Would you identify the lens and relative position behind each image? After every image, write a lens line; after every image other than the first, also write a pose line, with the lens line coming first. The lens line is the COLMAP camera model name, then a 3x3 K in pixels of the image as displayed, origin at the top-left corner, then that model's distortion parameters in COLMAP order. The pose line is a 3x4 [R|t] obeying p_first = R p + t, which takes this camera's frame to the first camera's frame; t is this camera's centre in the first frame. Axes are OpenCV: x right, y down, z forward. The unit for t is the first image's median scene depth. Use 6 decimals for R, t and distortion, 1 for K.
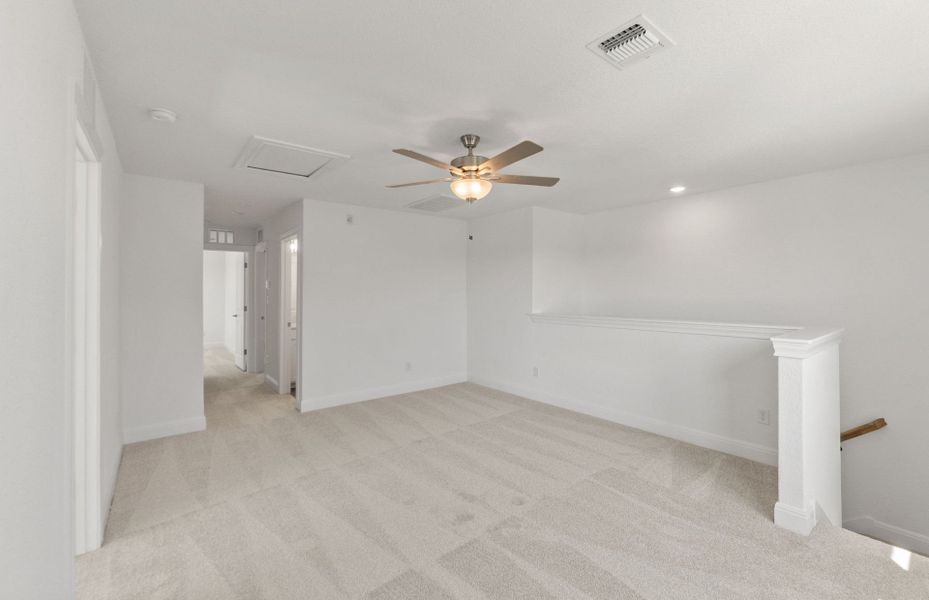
lens RADIAL K [[391.0, 0, 465.4], [0, 391.0, 292.0], [0, 0, 1]] dist [-0.006105, -0.000204]
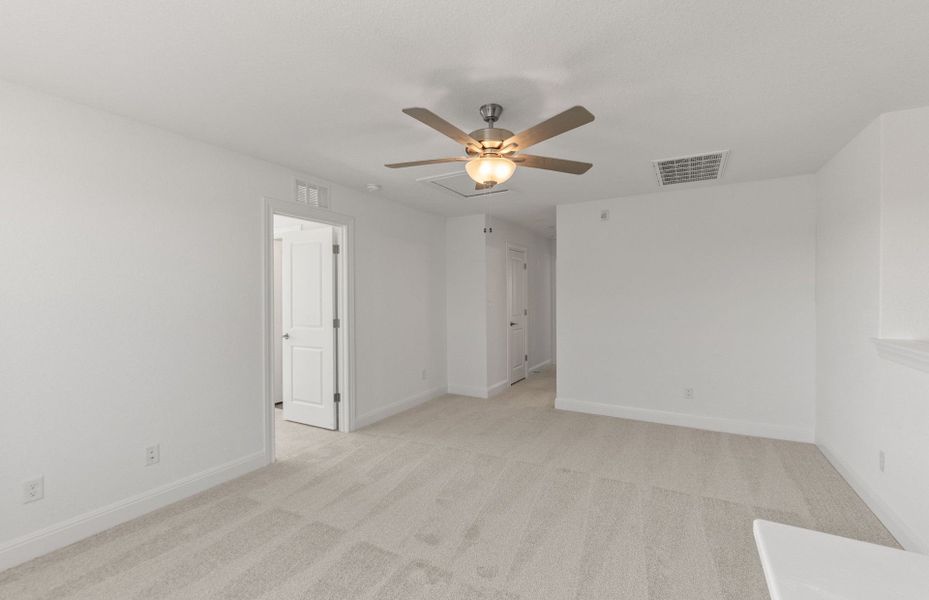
lens RADIAL K [[385.6, 0, 464.5], [0, 385.6, 300.0], [0, 0, 1]] dist [-0.029402, -0.000115]
pose [[0.368960, 0.011758, -0.929371, 0.741591], [0.001947, 0.999908, 0.013423, -0.001351], [0.929443, -0.006762, 0.368904, 0.641044]]
